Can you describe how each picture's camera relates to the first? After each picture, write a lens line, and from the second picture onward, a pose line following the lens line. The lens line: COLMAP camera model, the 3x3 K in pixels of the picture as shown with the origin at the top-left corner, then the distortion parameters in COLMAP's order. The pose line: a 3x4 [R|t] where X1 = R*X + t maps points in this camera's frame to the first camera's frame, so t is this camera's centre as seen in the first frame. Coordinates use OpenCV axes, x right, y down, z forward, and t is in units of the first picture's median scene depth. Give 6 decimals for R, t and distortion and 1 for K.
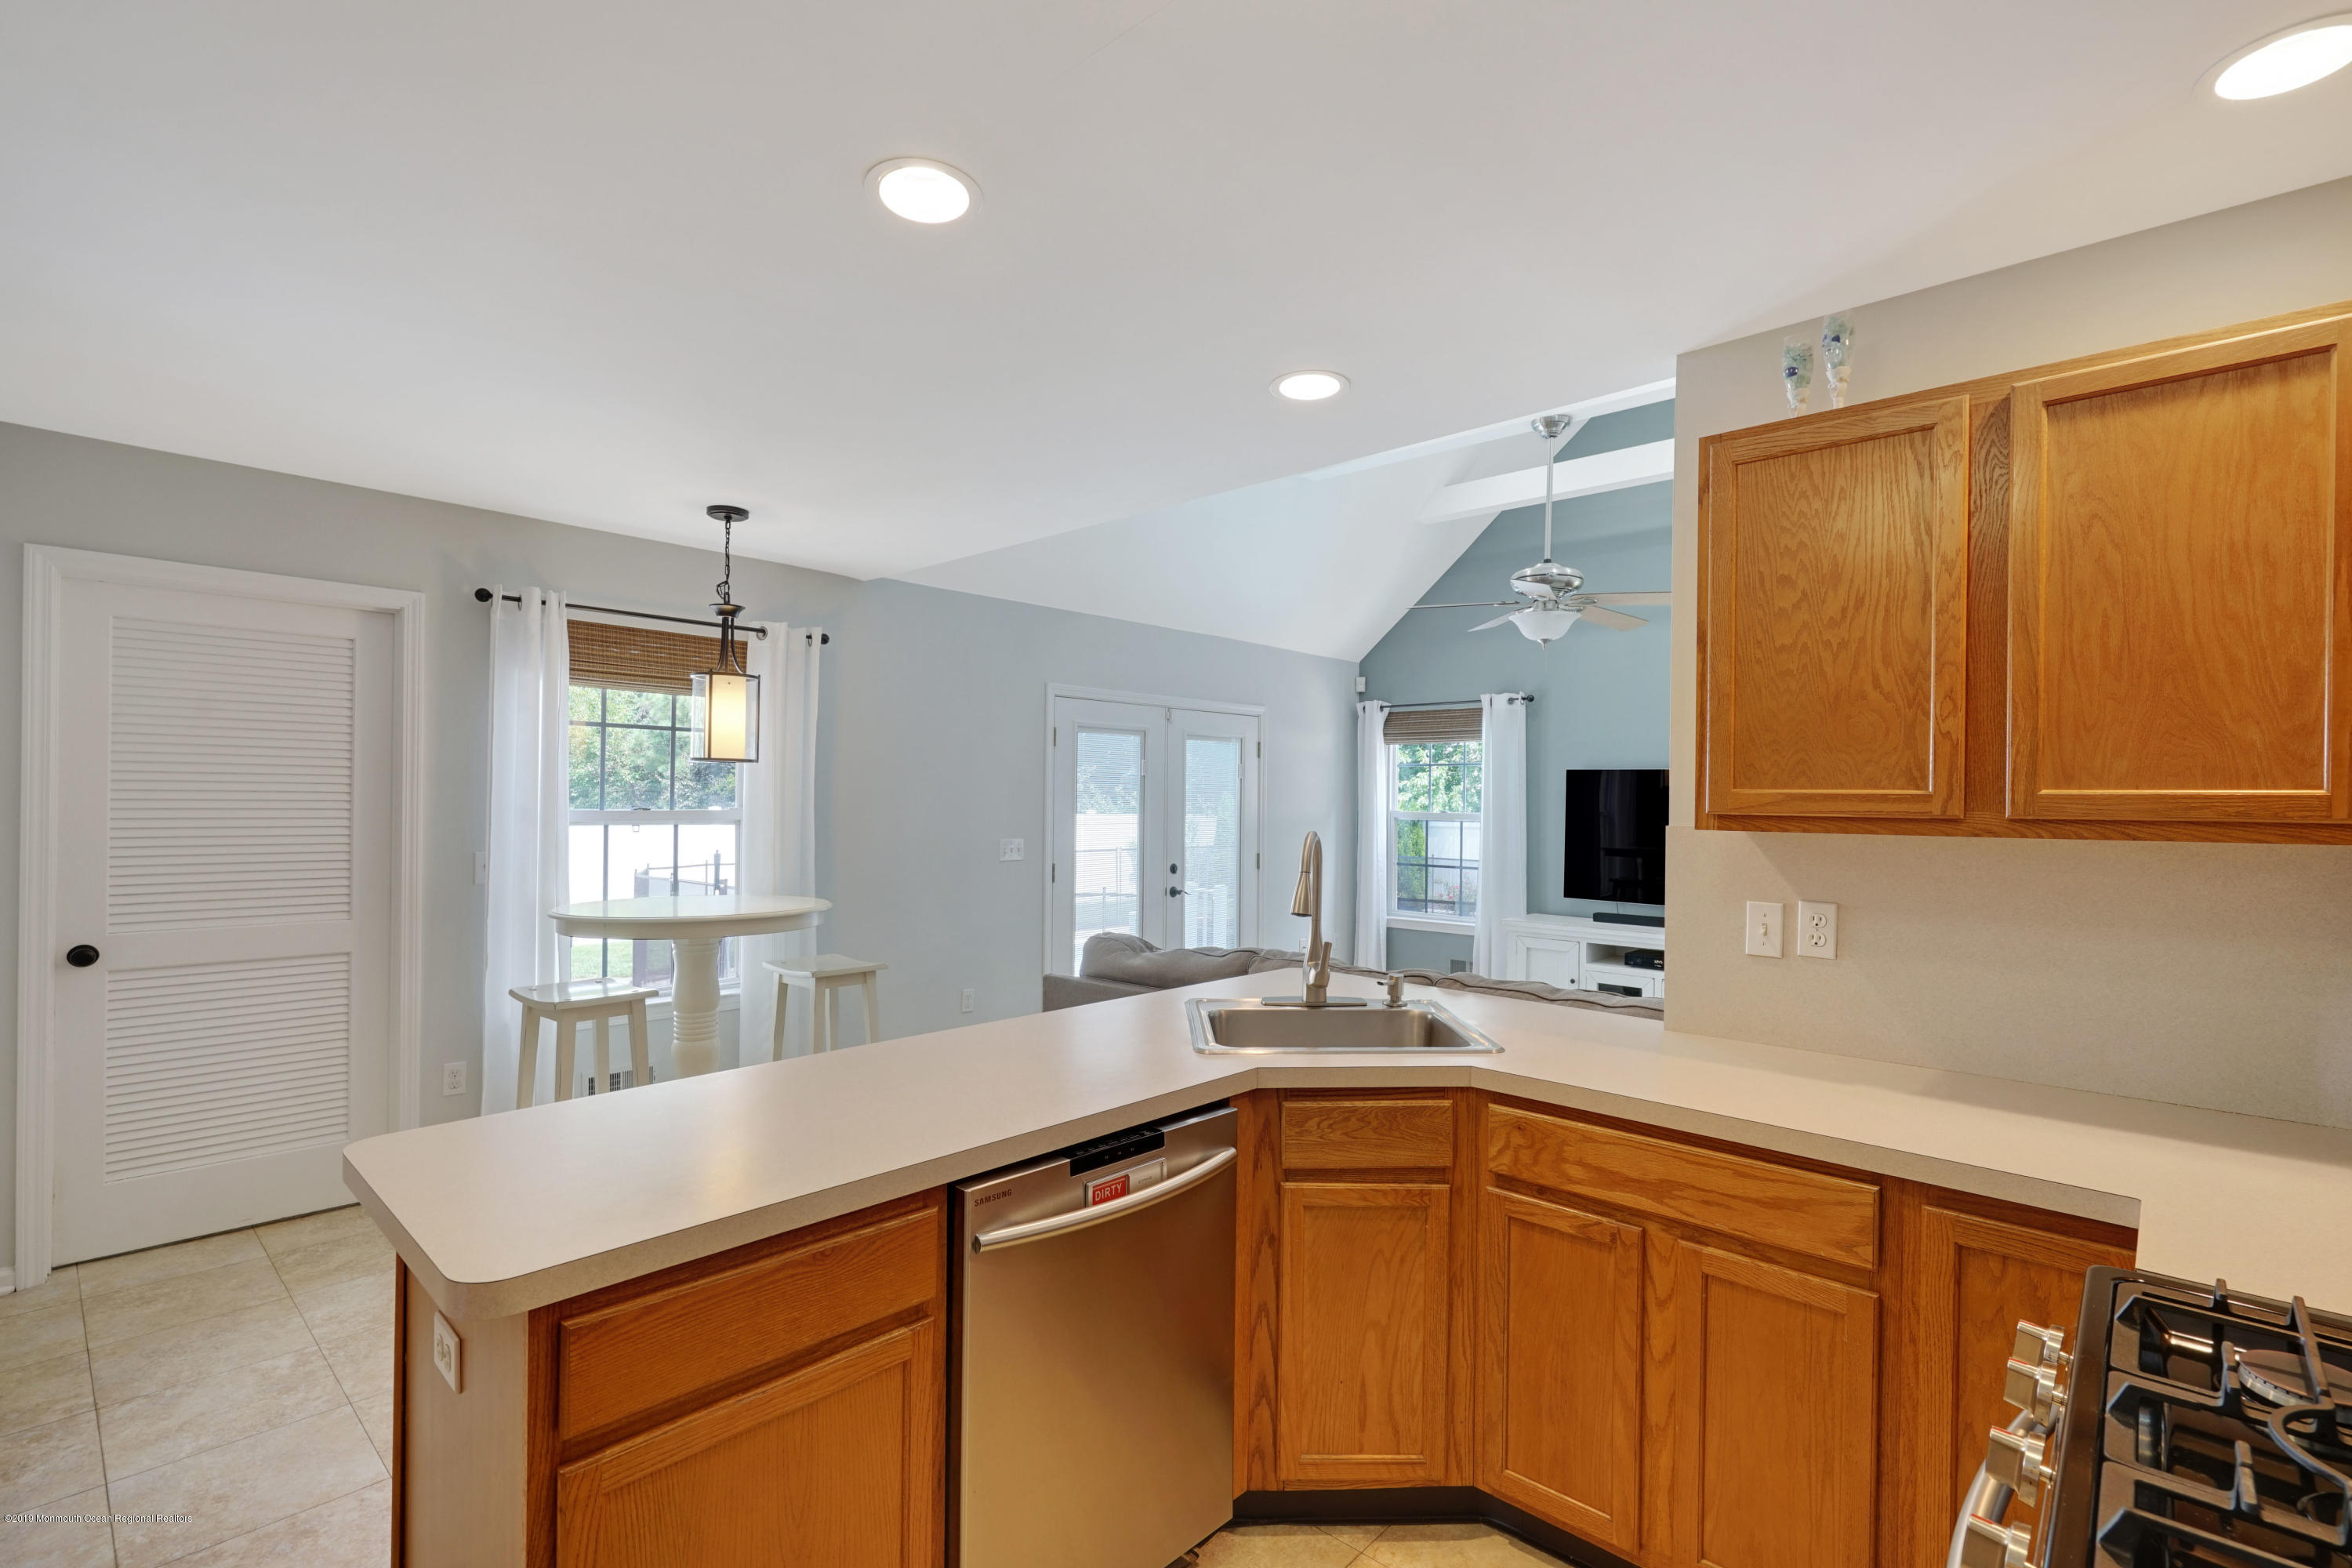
lens RADIAL K [[1070.4, 0, 1189.1], [0, 1070.4, 793.5], [0, 0, 1]] dist [-0.000153, -0.000307]
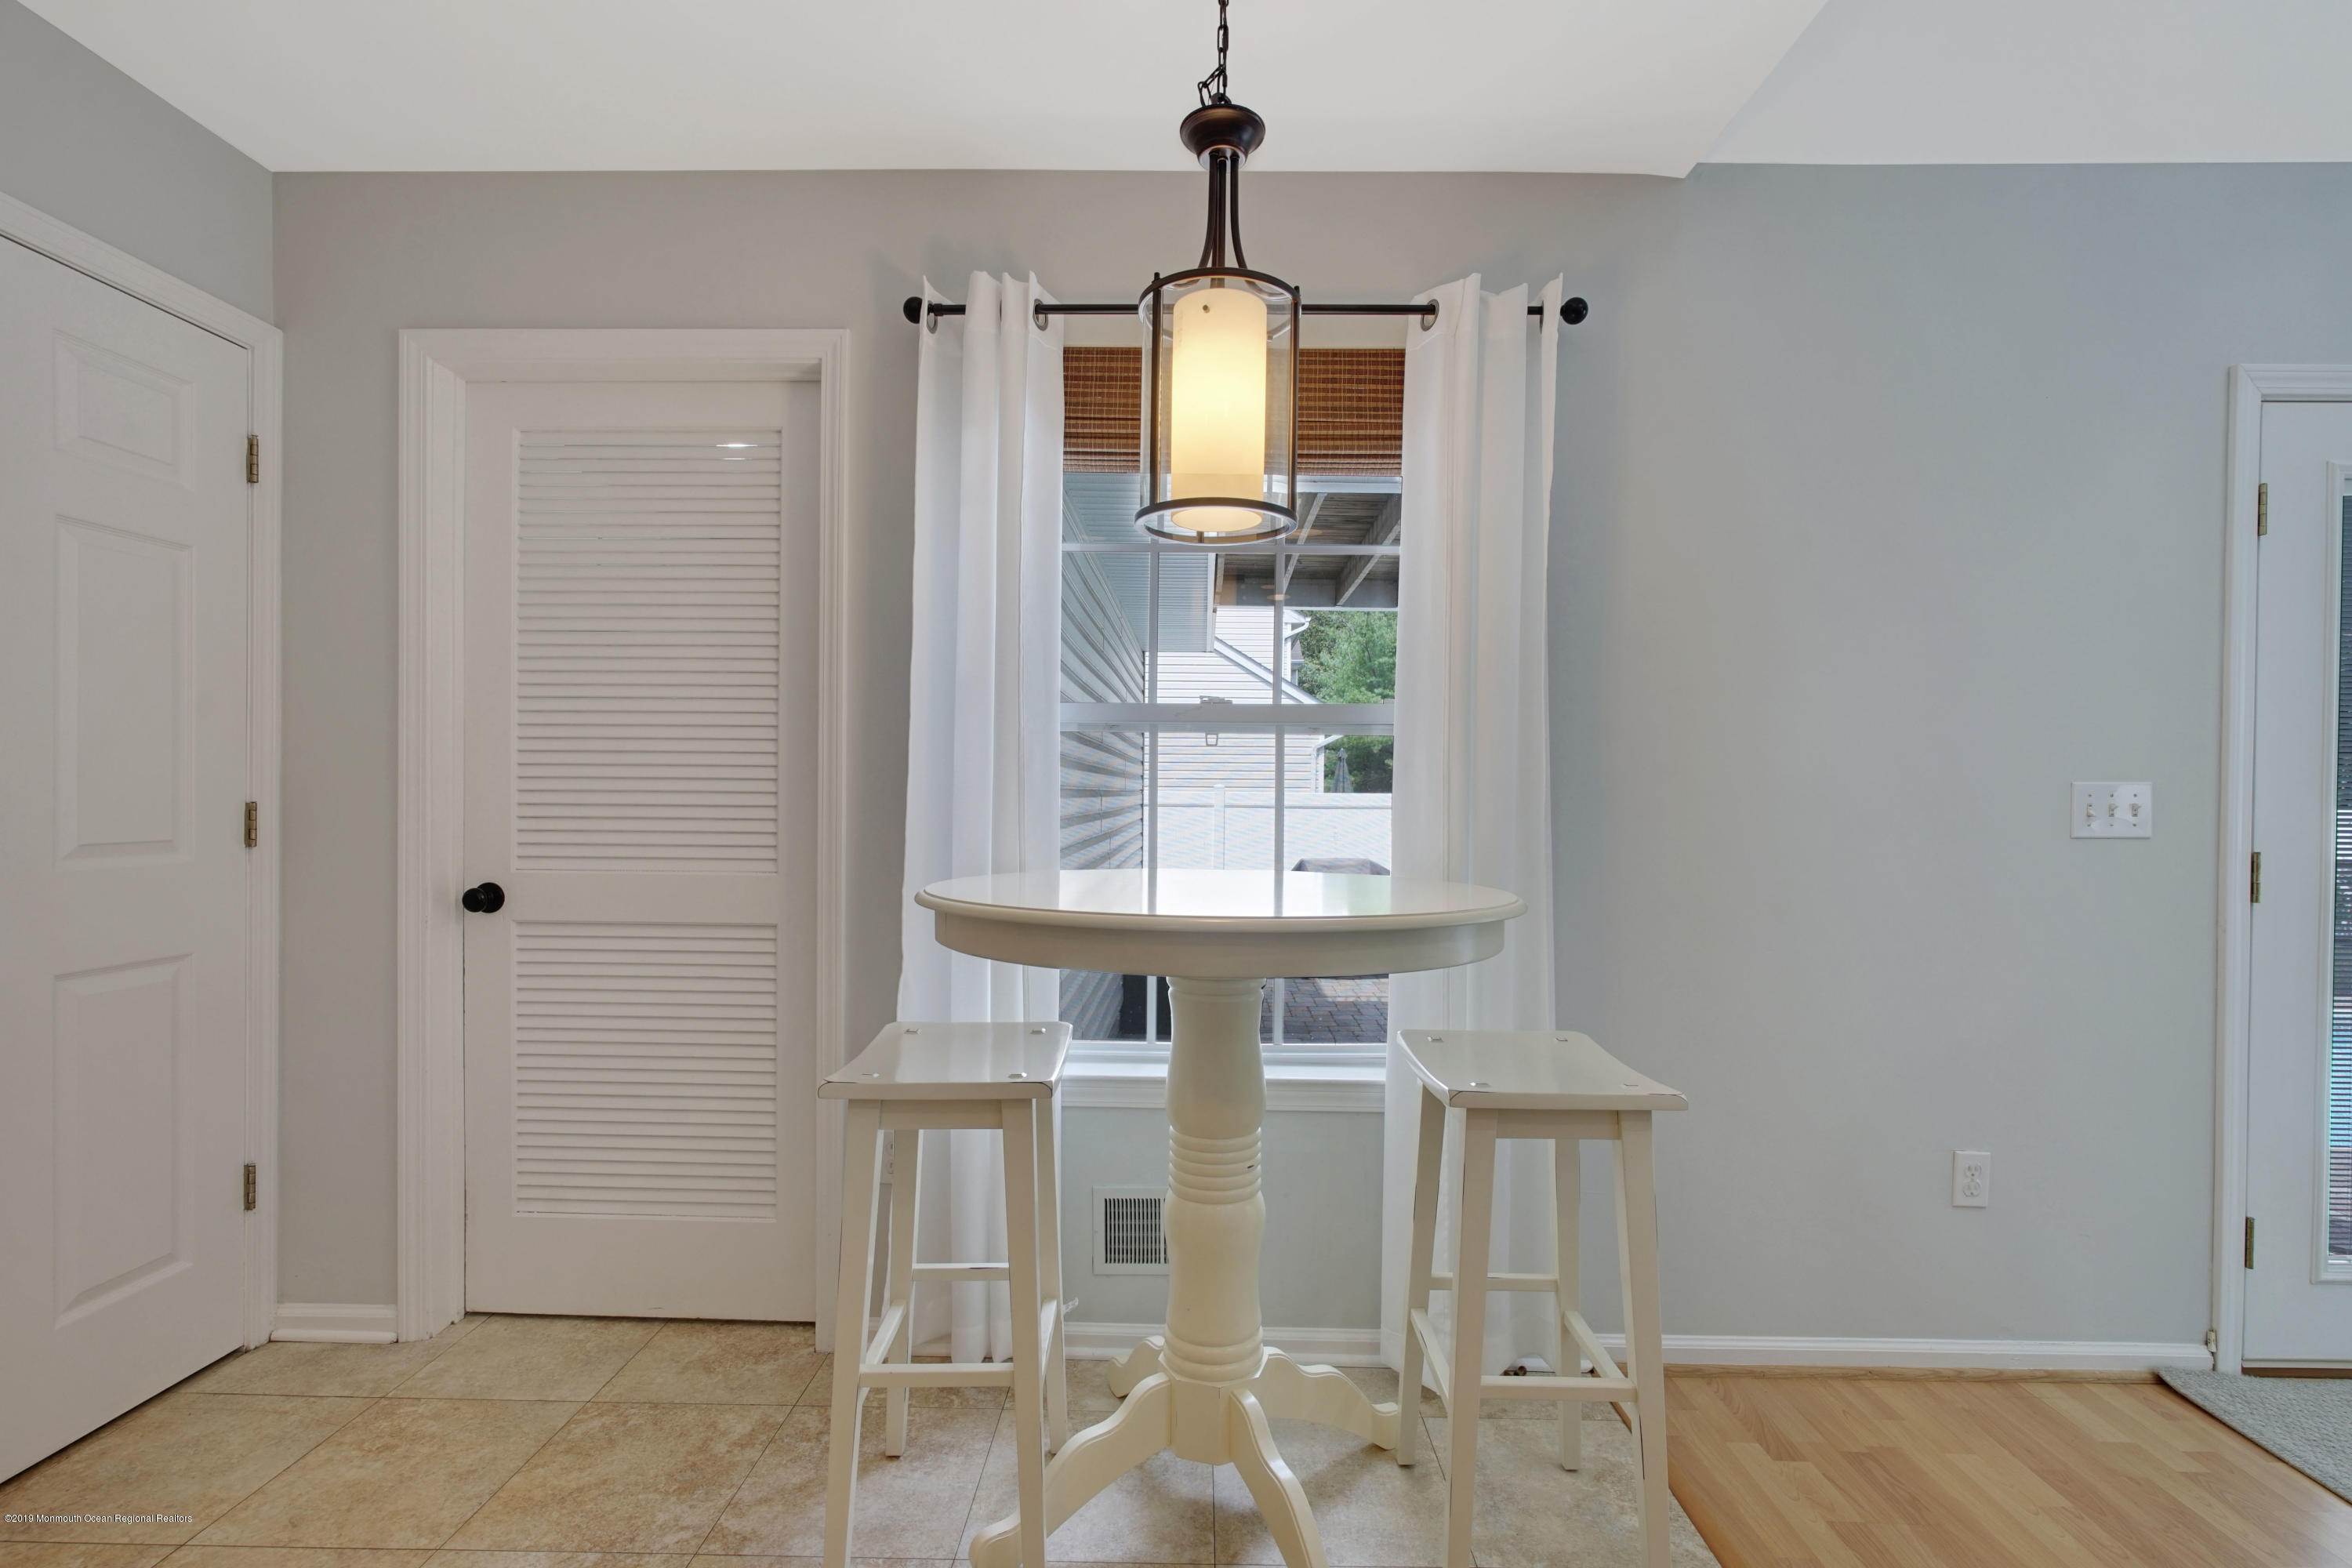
lens RADIAL K [[1070.4, 0, 1189.1], [0, 1070.4, 793.5], [0, 0, 1]] dist [-0.000153, -0.000307]
pose [[0.660726, 0.004256, -0.750615, -0.142030], [-0.000030, 0.999984, 0.005644, 0.064150], [0.750628, -0.003706, 0.660715, 0.735928]]
